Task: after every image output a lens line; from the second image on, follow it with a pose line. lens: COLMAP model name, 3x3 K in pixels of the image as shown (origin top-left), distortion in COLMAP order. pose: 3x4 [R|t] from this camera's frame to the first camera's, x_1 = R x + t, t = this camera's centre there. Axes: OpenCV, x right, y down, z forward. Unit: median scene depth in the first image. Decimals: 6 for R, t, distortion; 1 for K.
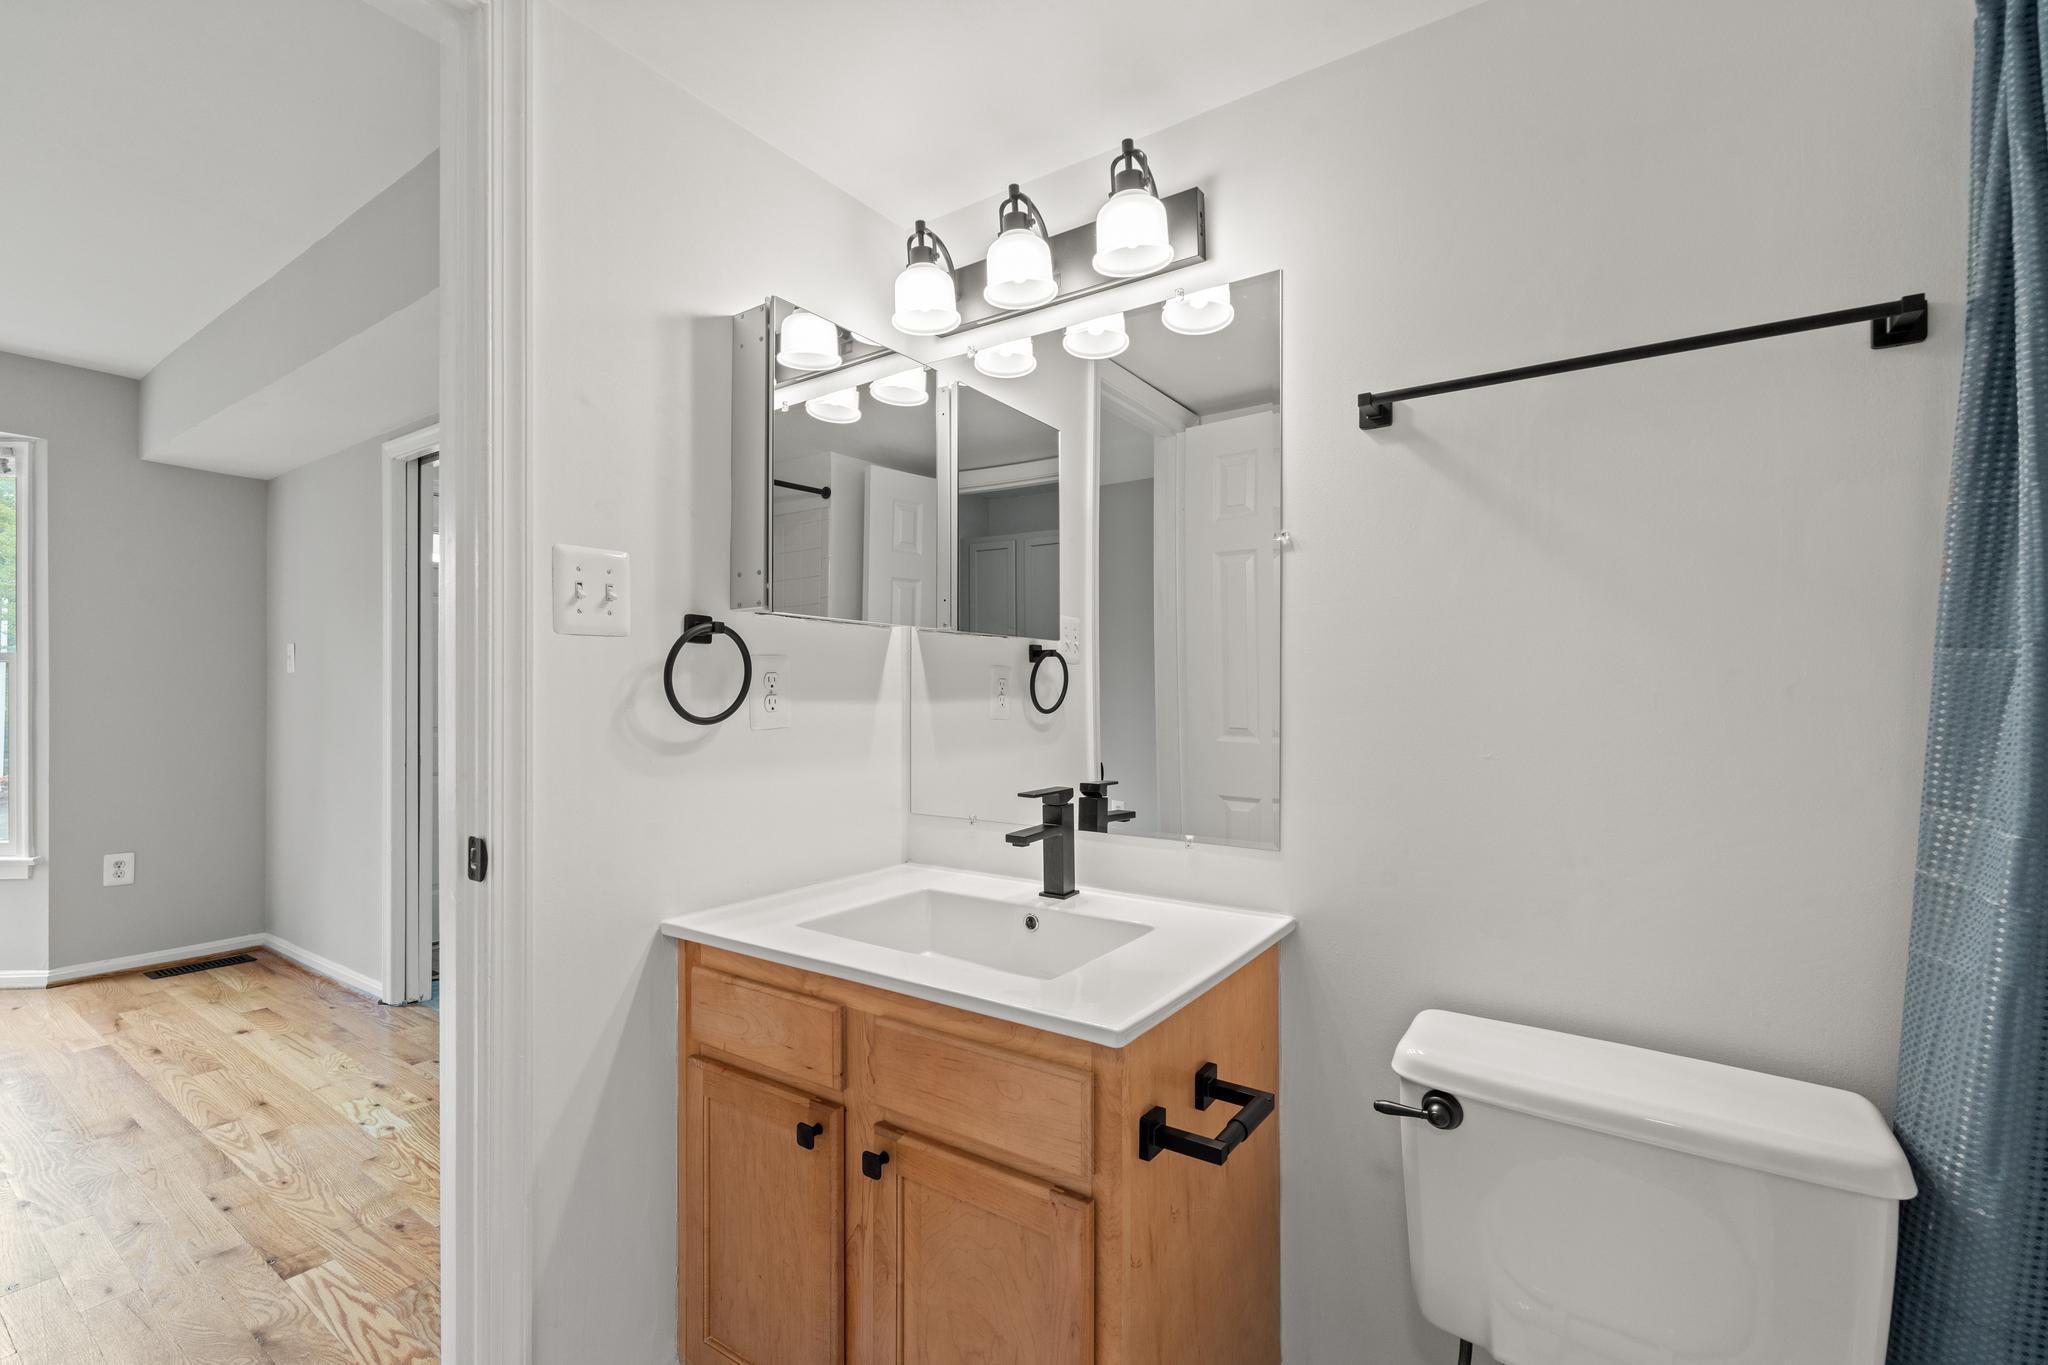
lens RADIAL K [[895.6, 0, 1015.3], [0, 895.6, 688.2], [0, 0, 1]] dist [-0.001484, 0.000474]
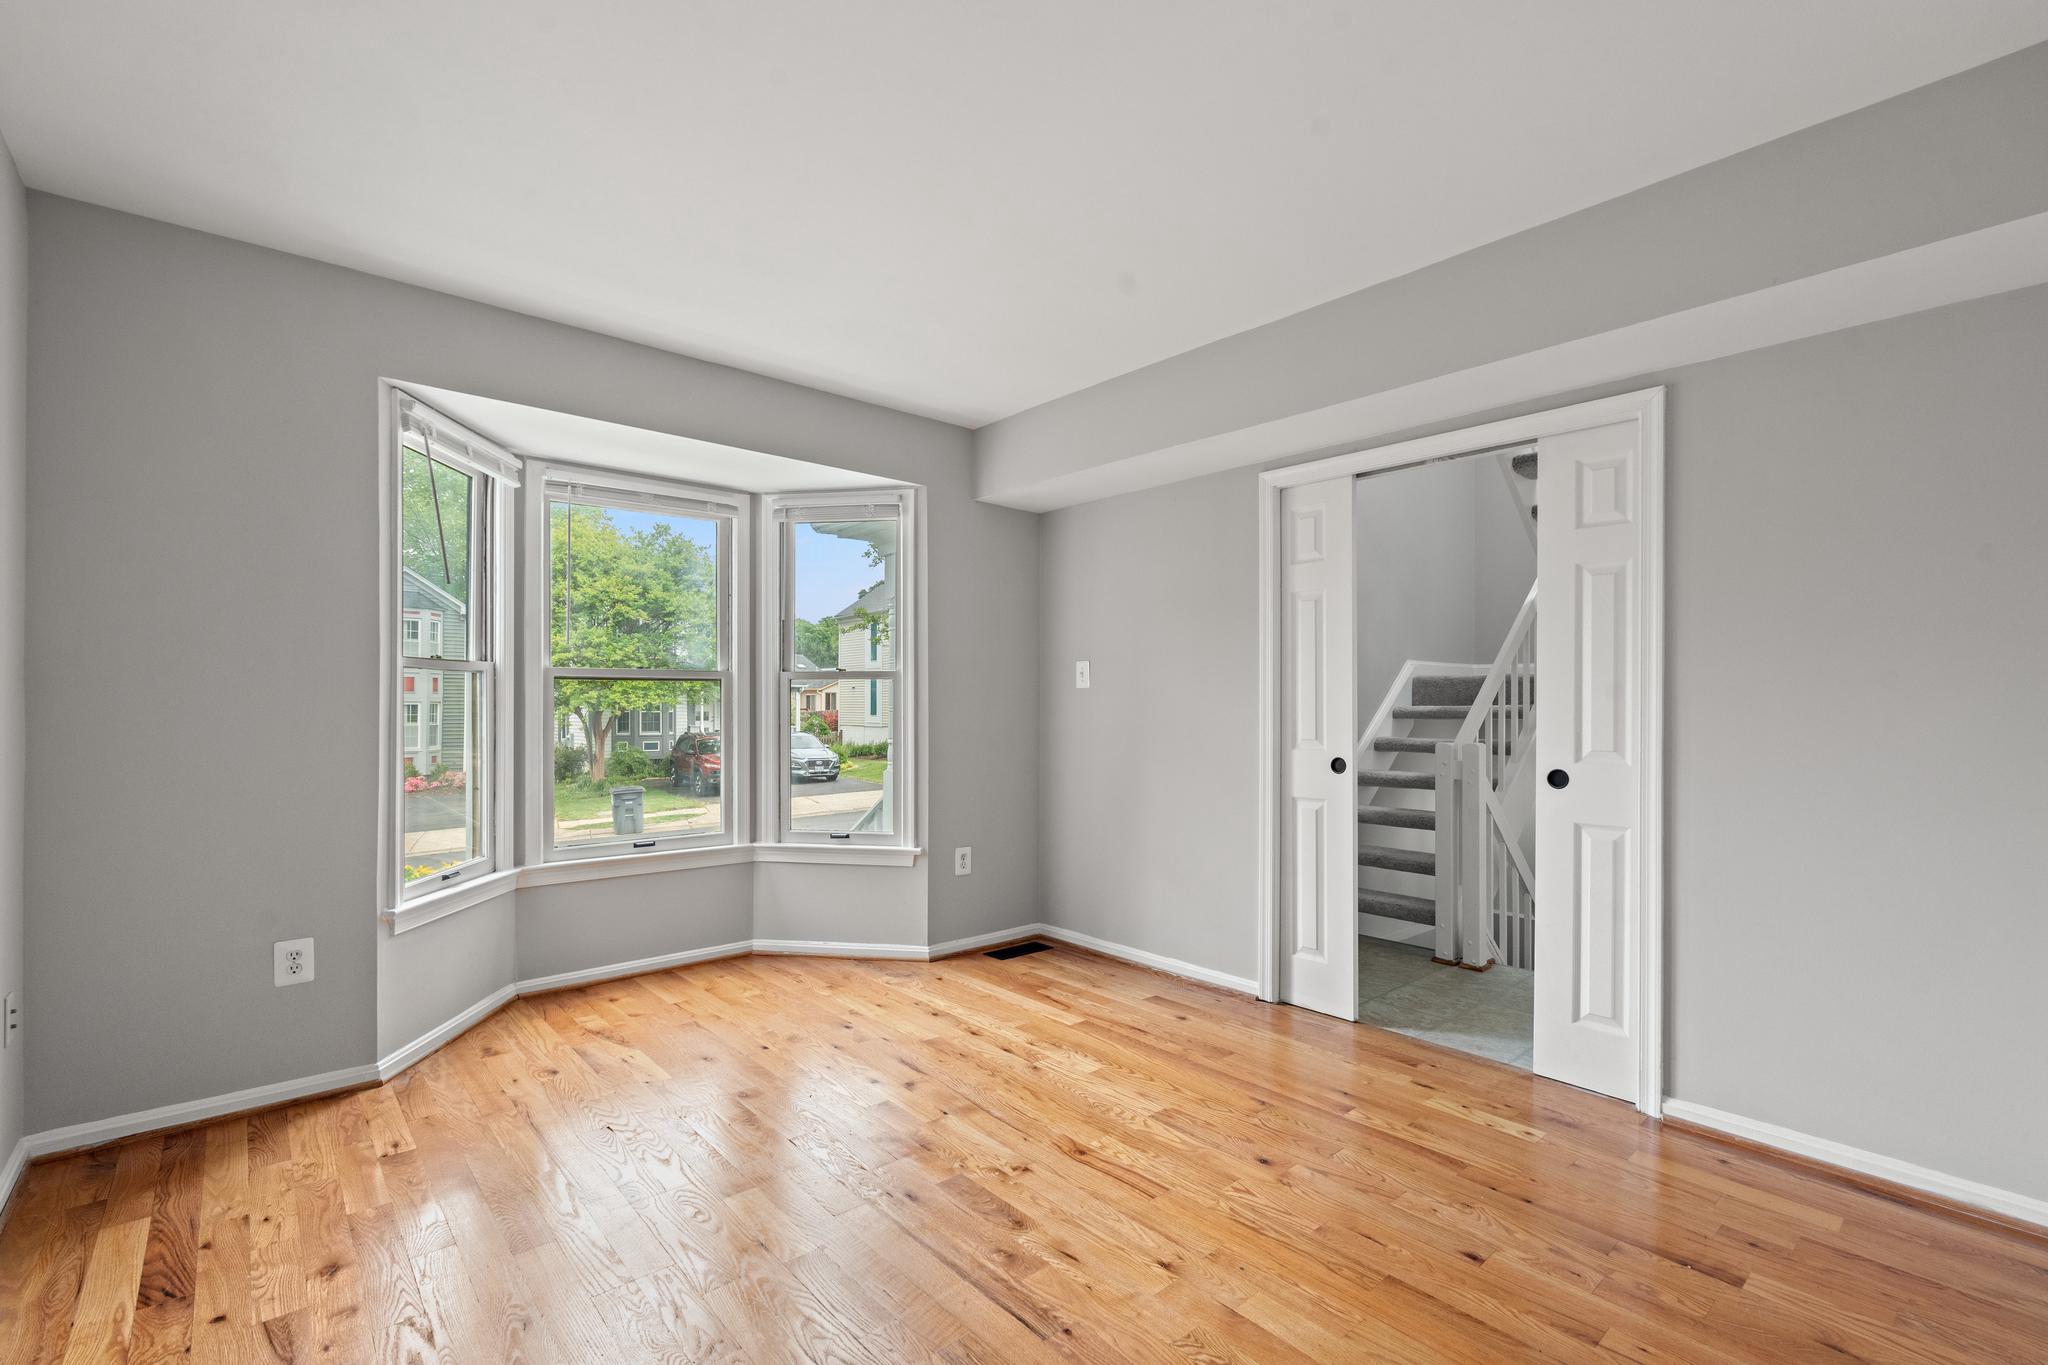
lens RADIAL K [[906.0, 0, 1014.1], [0, 906.0, 699.8], [0, 0, 1]] dist [-0.000759, -0.000035]
pose [[0.969256, 0.001114, -0.246053, -0.693897], [0.000154, 0.999987, 0.005131, -0.009354], [0.246056, -0.005011, 0.969243, -0.106123]]
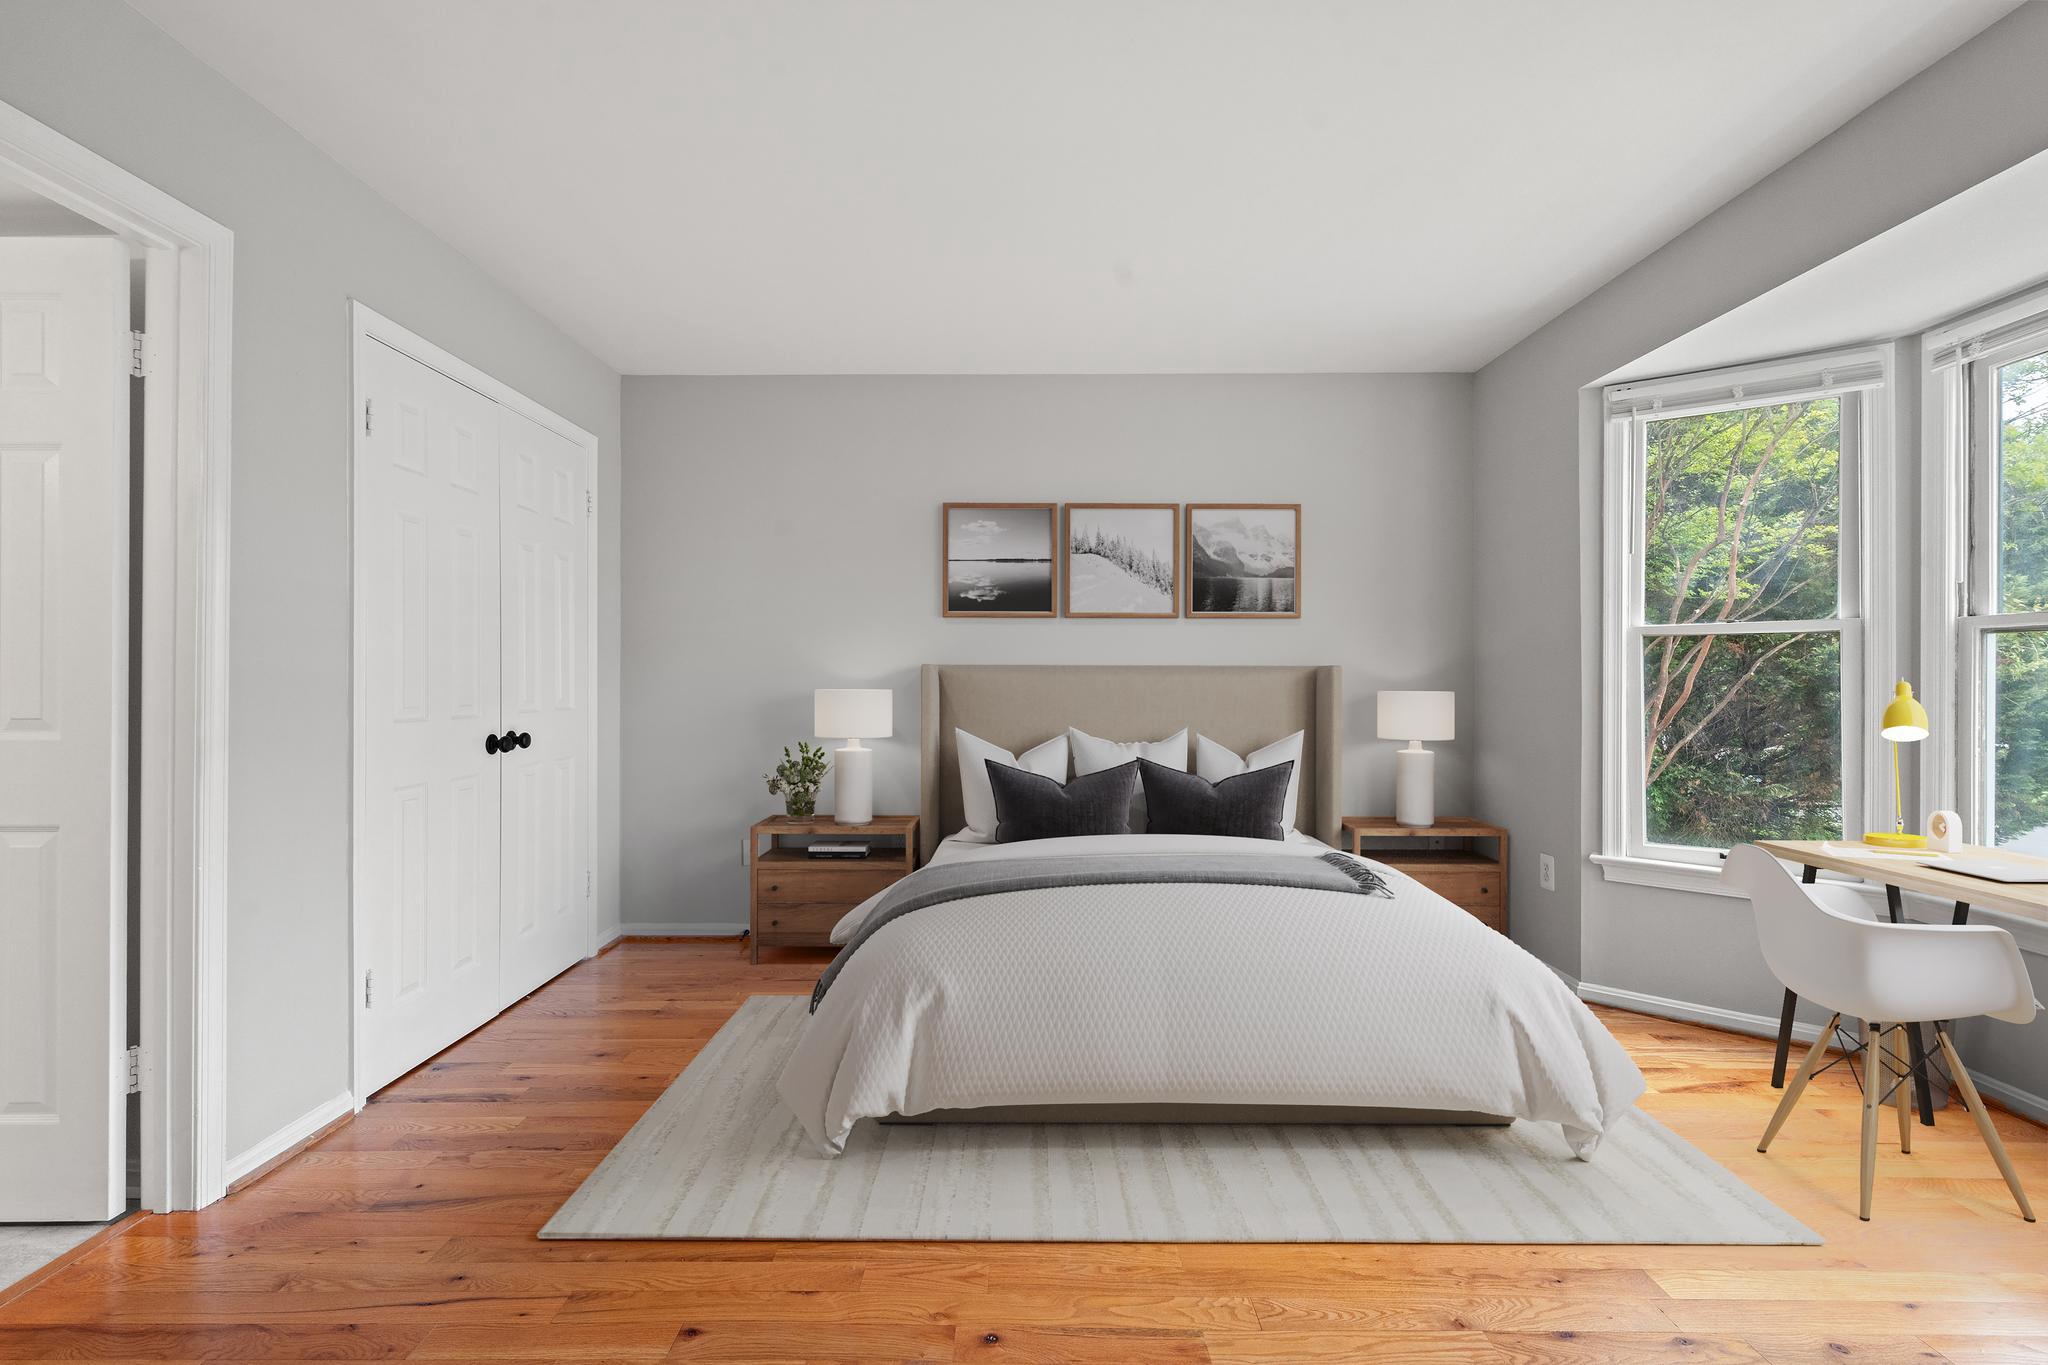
lens RADIAL K [[905.0, 0, 1009.2], [0, 905.0, 682.3], [0, 0, 1]] dist [-0.000150, 0.000066]
pose [[-0.824396, -0.000219, -0.566013, -0.432660], [0.002456, 0.999989, -0.003964, 0.011984], [0.566008, -0.004658, -0.824387, 0.960999]]
